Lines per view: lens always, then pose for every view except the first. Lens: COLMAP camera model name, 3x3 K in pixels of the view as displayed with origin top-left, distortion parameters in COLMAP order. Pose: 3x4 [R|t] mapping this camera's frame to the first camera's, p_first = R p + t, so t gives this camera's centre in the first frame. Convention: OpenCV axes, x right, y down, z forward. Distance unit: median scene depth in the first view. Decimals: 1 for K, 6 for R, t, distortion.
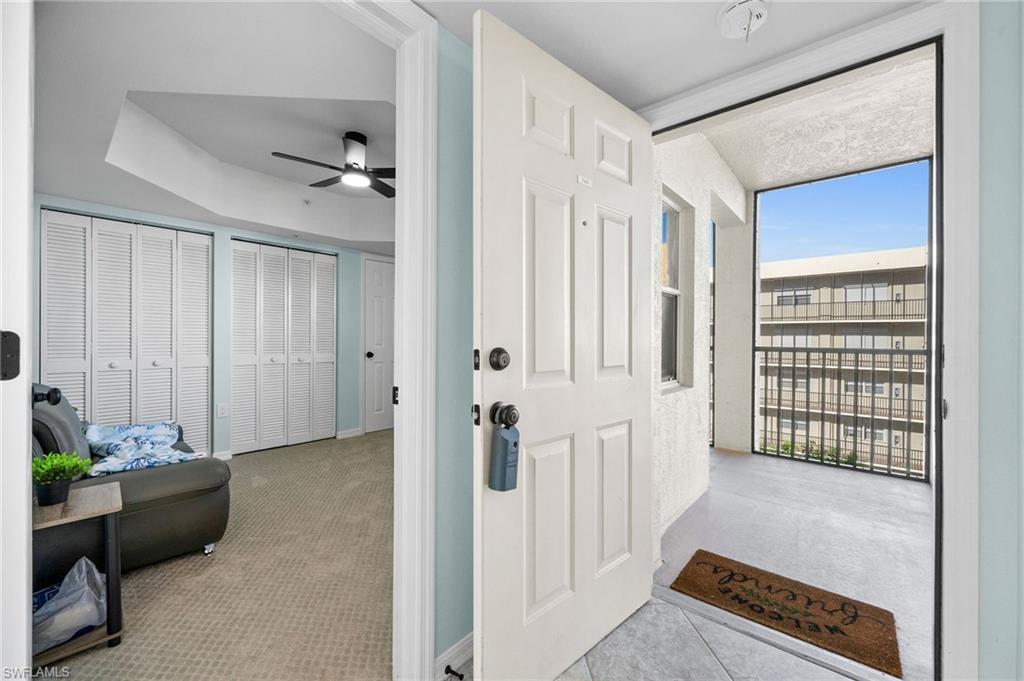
lens RADIAL K [[410.3, 0, 512.0], [0, 410.3, 340.5], [0, 0, 1]] dist [0.000648, 0.000241]
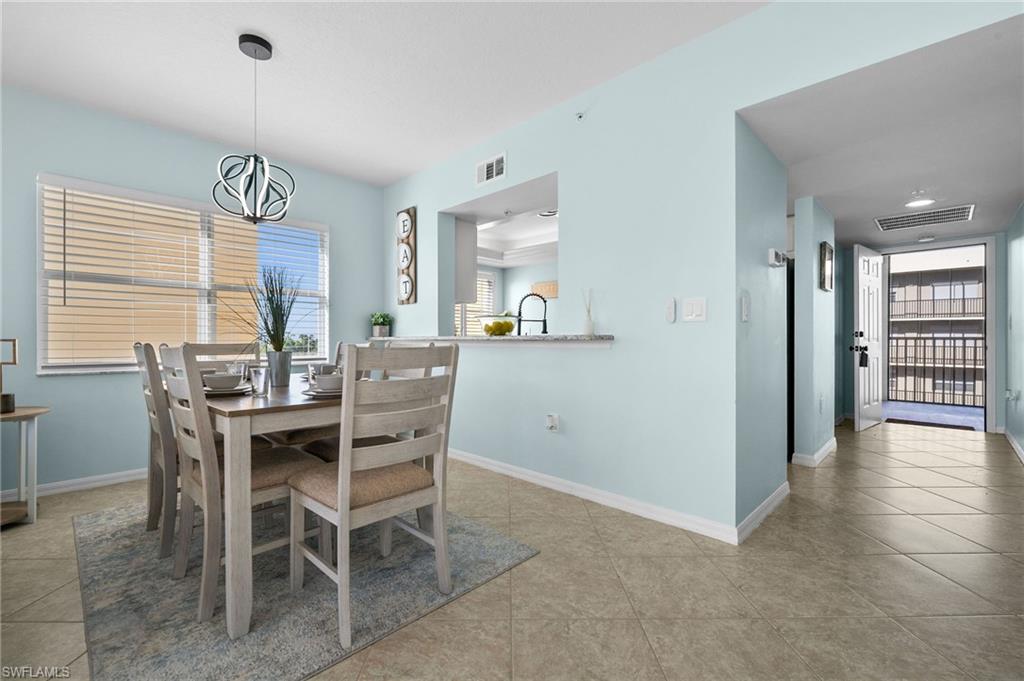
lens RADIAL K [[447.8, 0, 512.0], [0, 447.8, 340.5], [0, 0, 1]] dist [0.008397, -0.000661]
pose [[0.998018, -0.003043, -0.062858, -0.265535], [0.002931, 0.999994, -0.001880, 0.008701], [0.062863, 0.001692, 0.998021, -0.298732]]
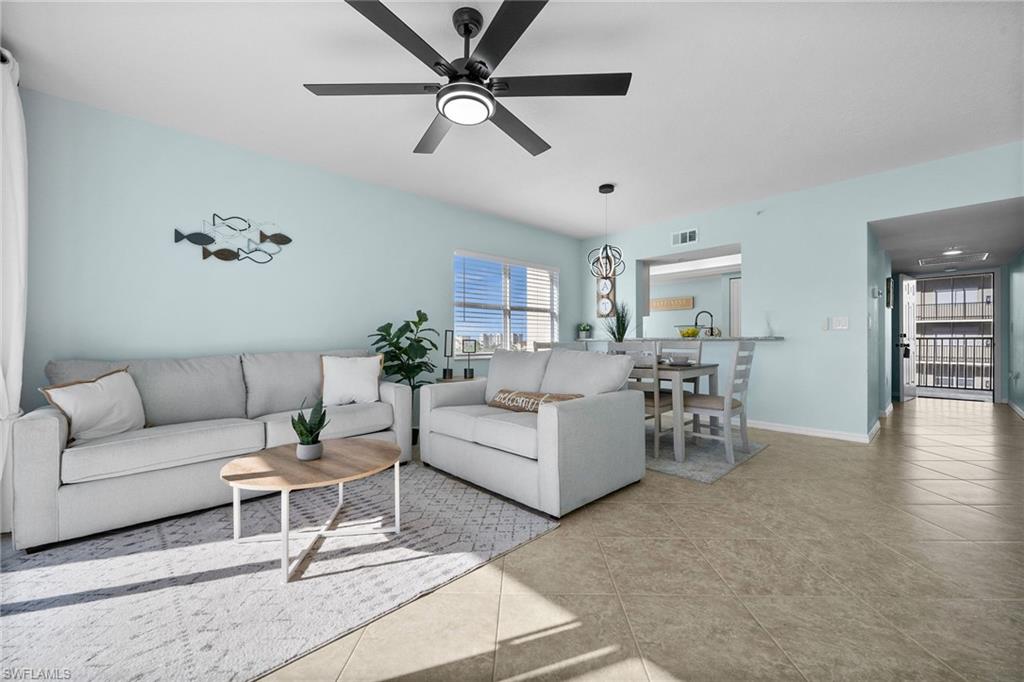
lens RADIAL K [[410.3, 0, 512.0], [0, 410.3, 341.0], [0, 0, 1]] dist [0.000648, 0.000241]
pose [[0.994346, -0.005498, -0.106042, -0.415617], [0.005169, 0.999981, -0.003373, 0.009438], [0.106059, 0.002806, 0.994356, -0.447833]]
